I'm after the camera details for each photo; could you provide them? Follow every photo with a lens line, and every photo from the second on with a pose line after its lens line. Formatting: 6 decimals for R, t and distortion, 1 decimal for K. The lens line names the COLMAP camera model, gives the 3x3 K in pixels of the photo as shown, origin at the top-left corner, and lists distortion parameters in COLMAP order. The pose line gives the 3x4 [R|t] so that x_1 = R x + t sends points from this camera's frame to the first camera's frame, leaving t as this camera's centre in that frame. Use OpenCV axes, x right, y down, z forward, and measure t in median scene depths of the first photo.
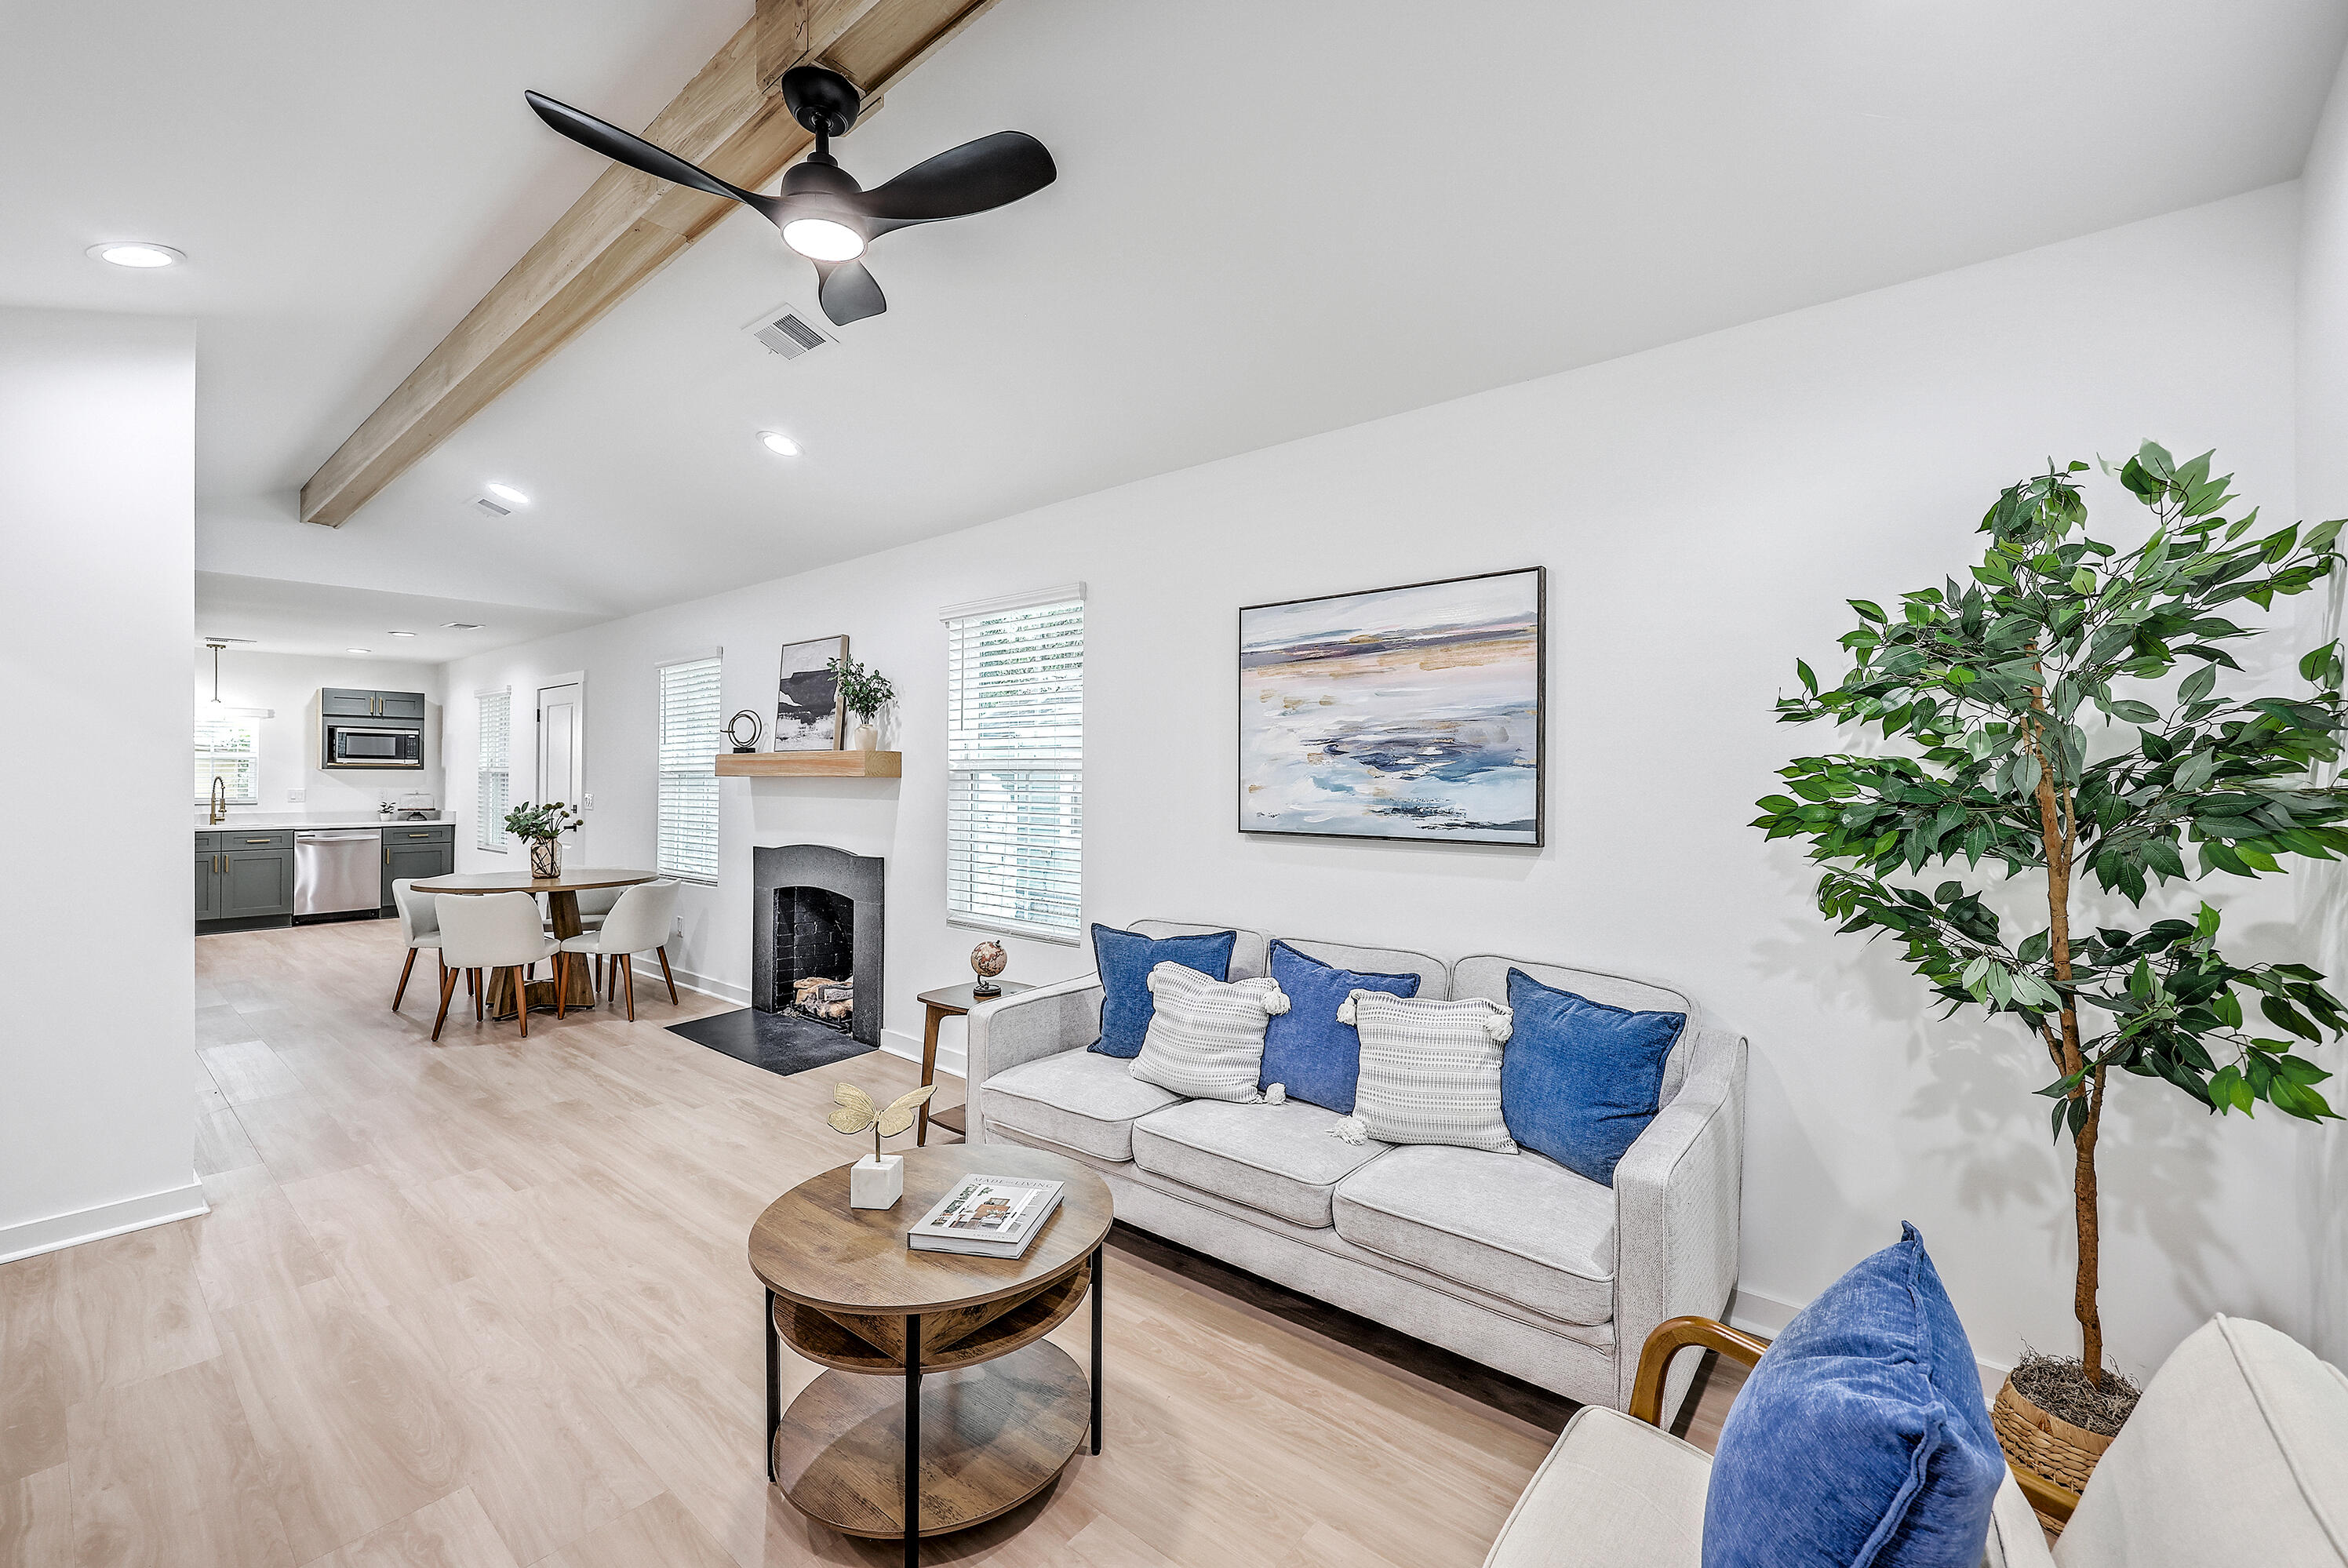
lens RADIAL K [[951.3, 0, 1184.7], [0, 951.3, 771.8], [0, 0, 1]] dist [-0.002476, 0.000972]
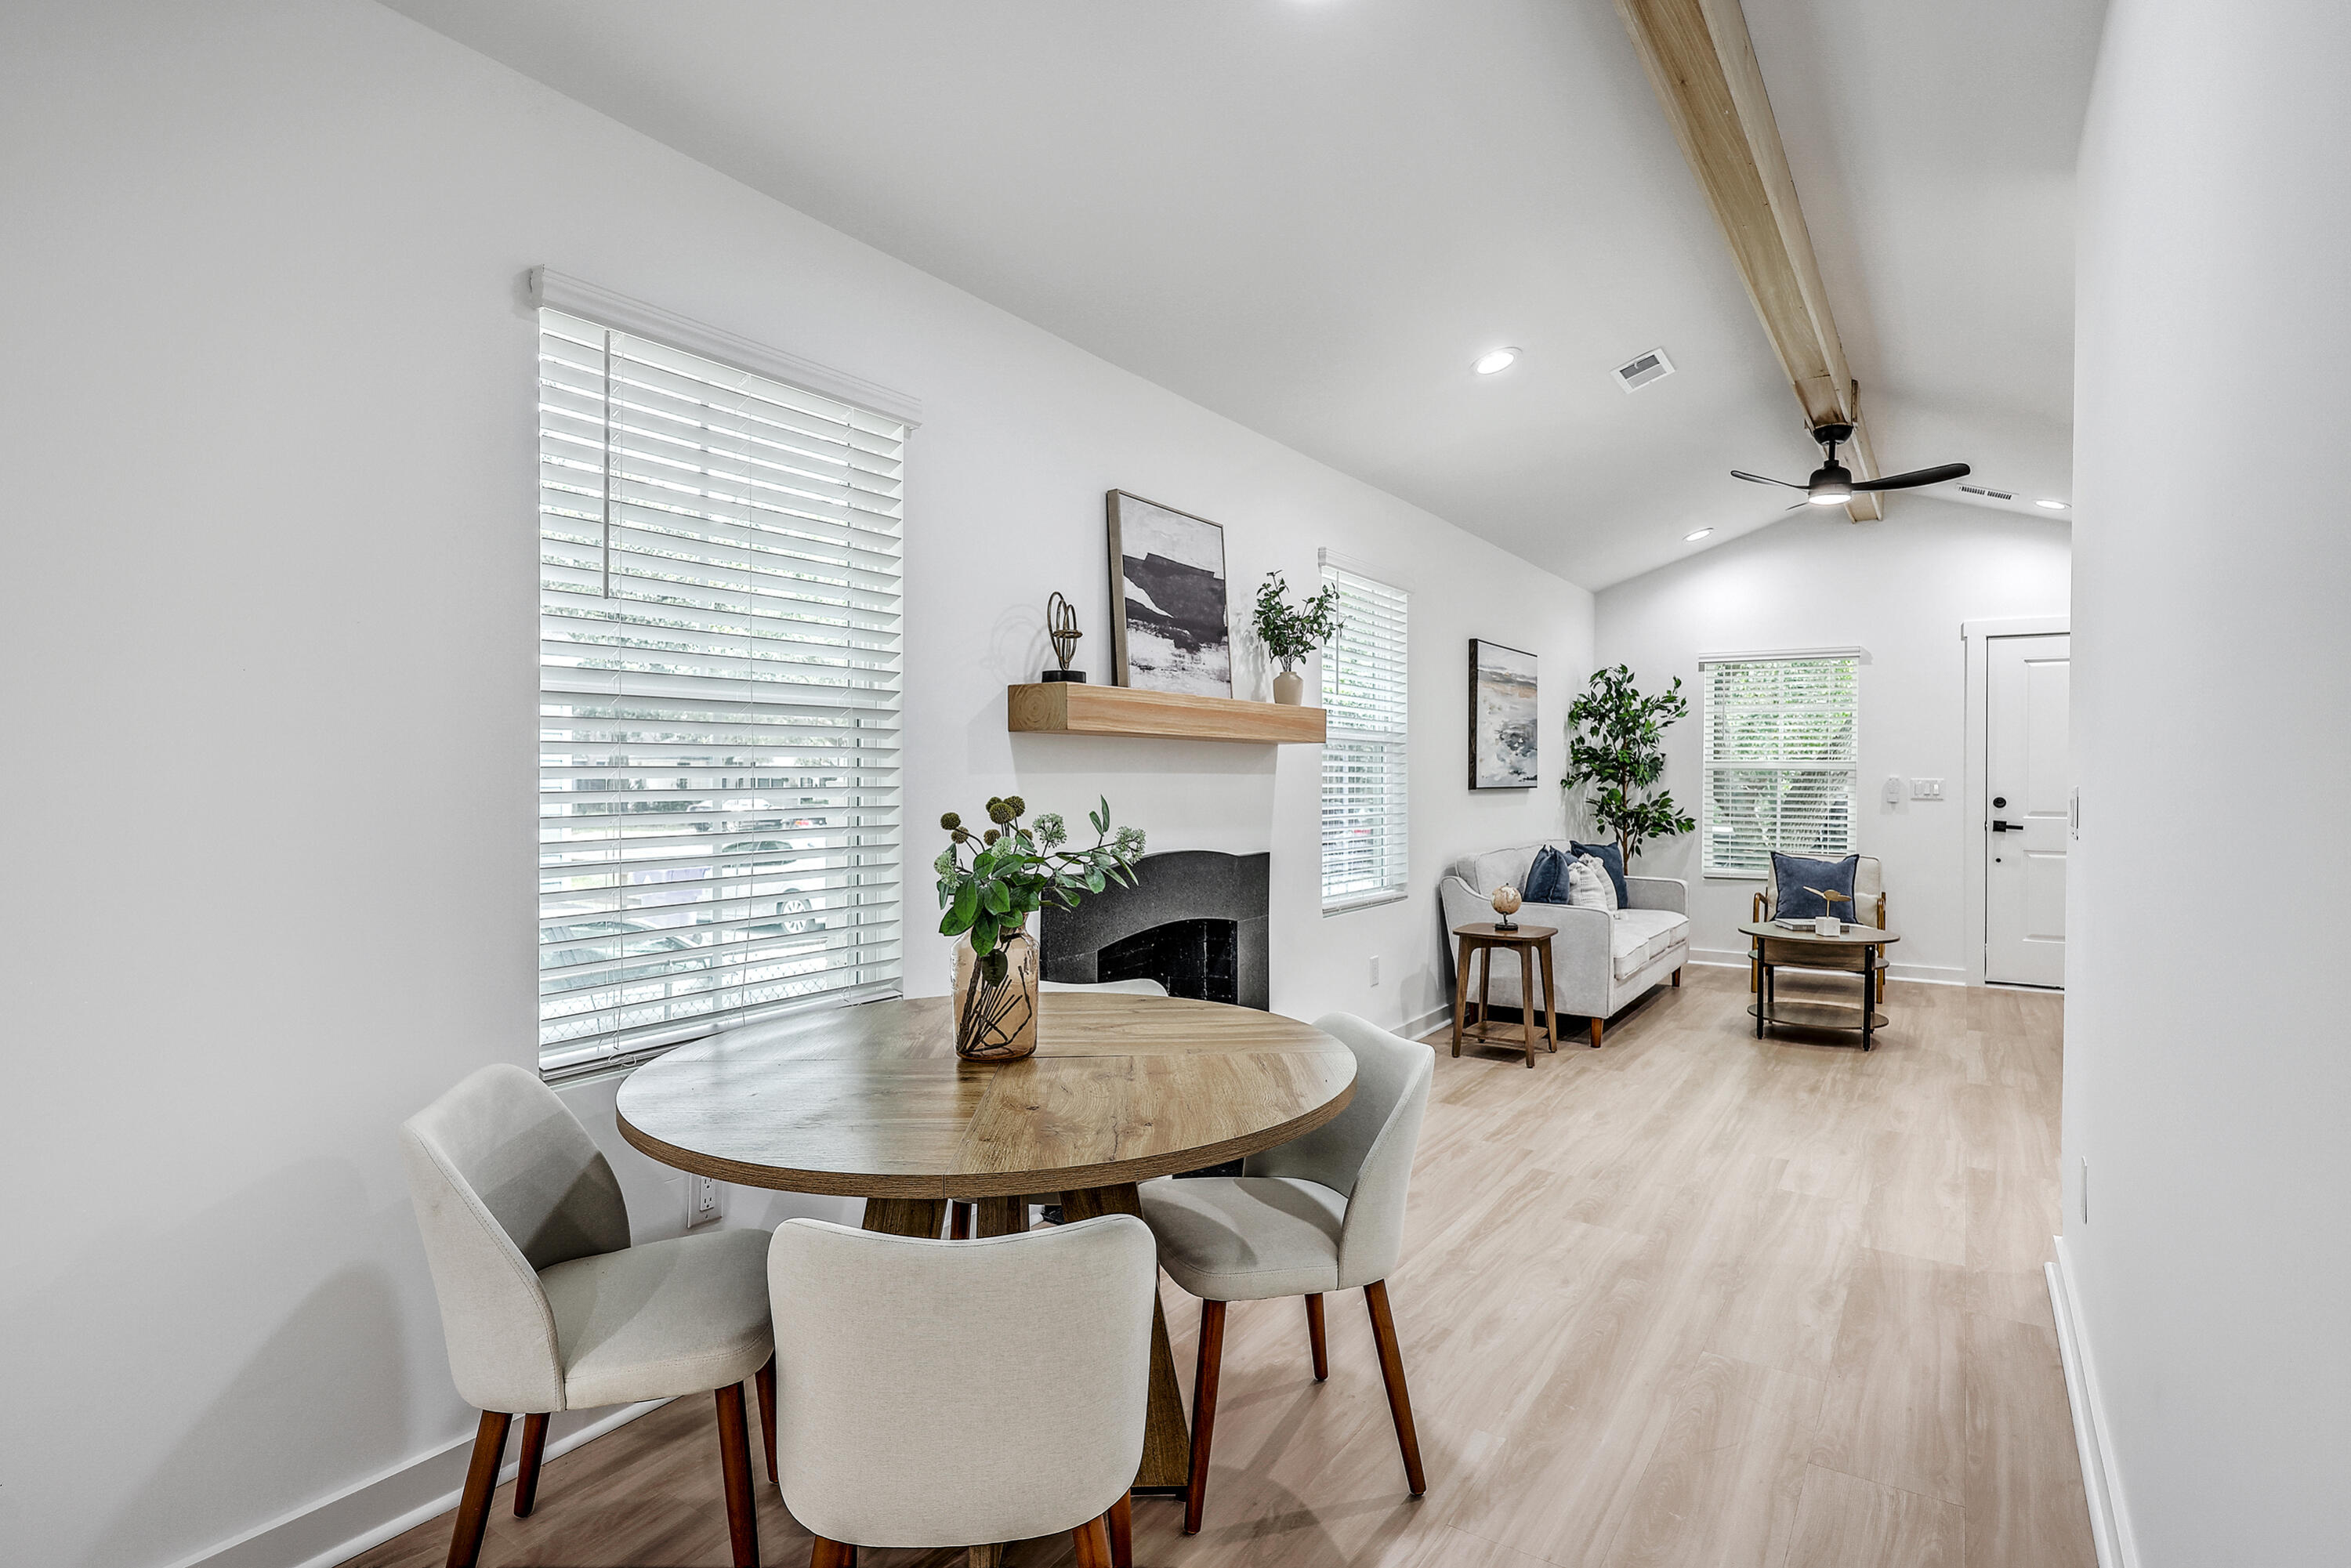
lens RADIAL K [[1209.7, 0, 1194.7], [0, 1209.7, 775.3], [0, 0, 1]] dist [0.021675, -0.002181]
pose [[-0.121819, -0.006467, 0.992531, -1.237168], [-0.012203, 0.999913, 0.005017, 0.026256], [-0.992477, -0.011500, -0.121887, 1.162324]]
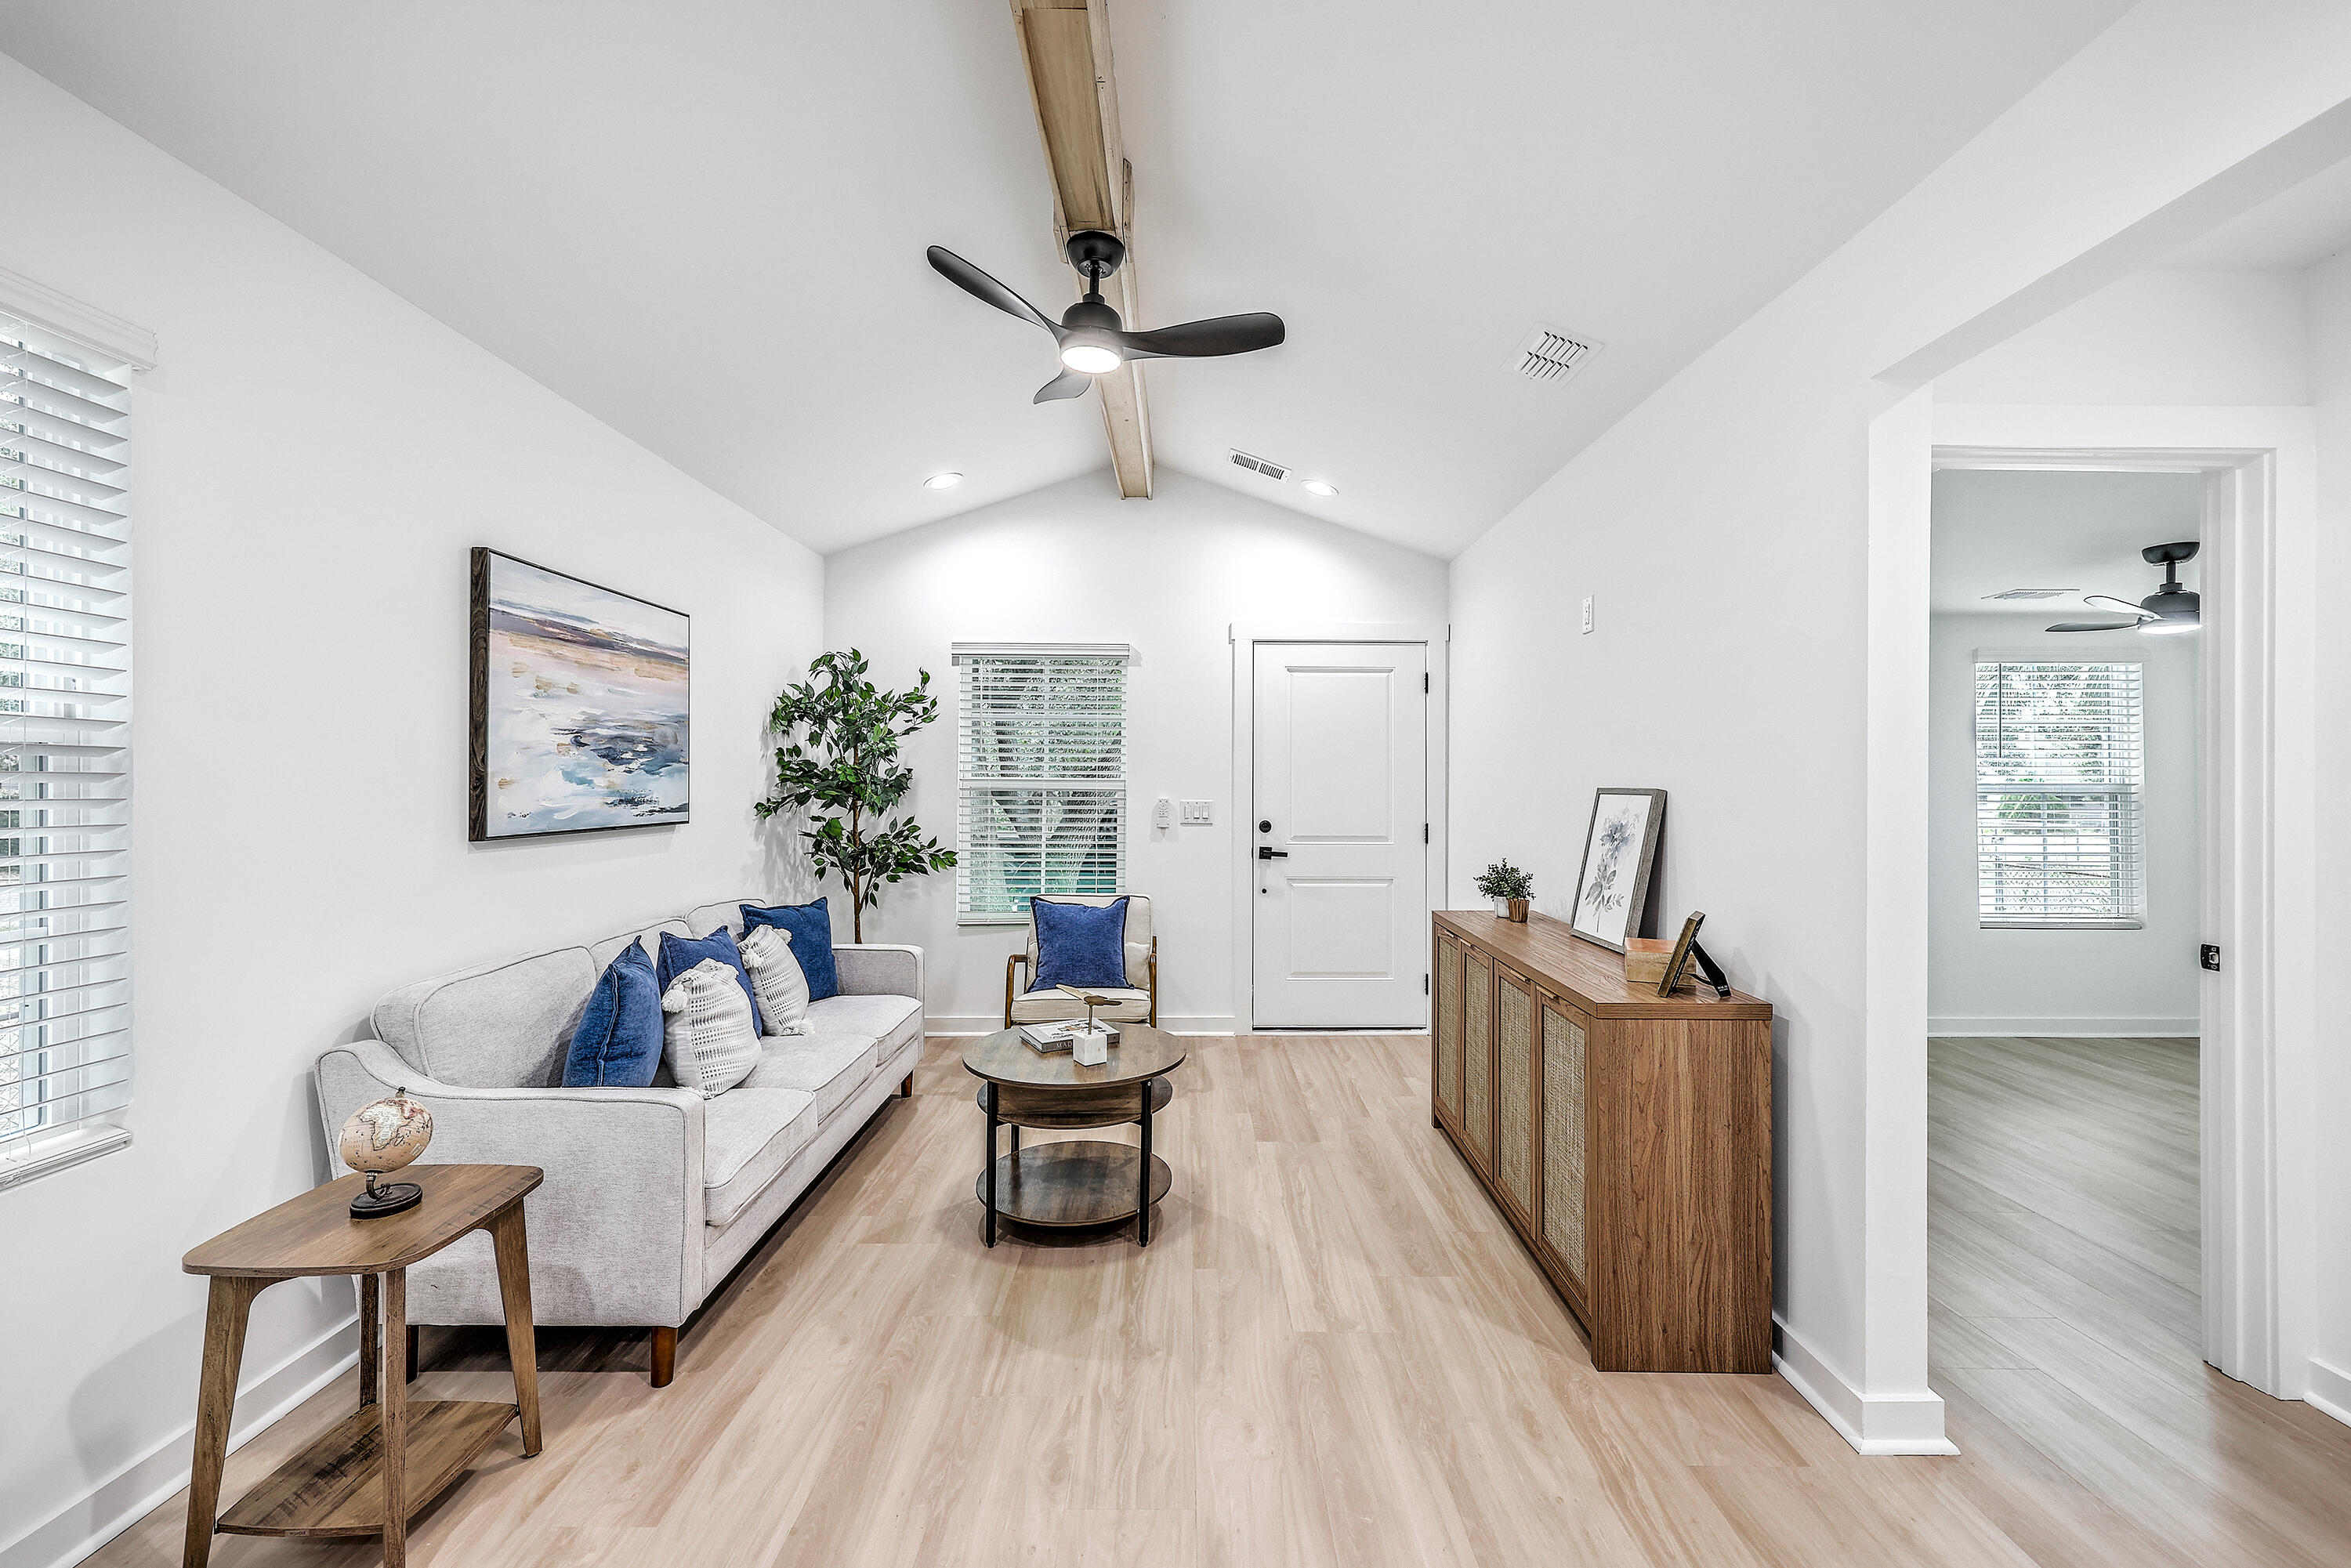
lens RADIAL K [[952.5, 0, 1193.3], [0, 952.5, 775.7], [0, 0, 1]] dist [-0.002476, 0.000972]
pose [[-0.640187, -0.002666, 0.768215, -0.624683], [-0.011872, 0.999909, -0.006423, 0.006582], [-0.768128, -0.013232, -0.640160, 0.731689]]
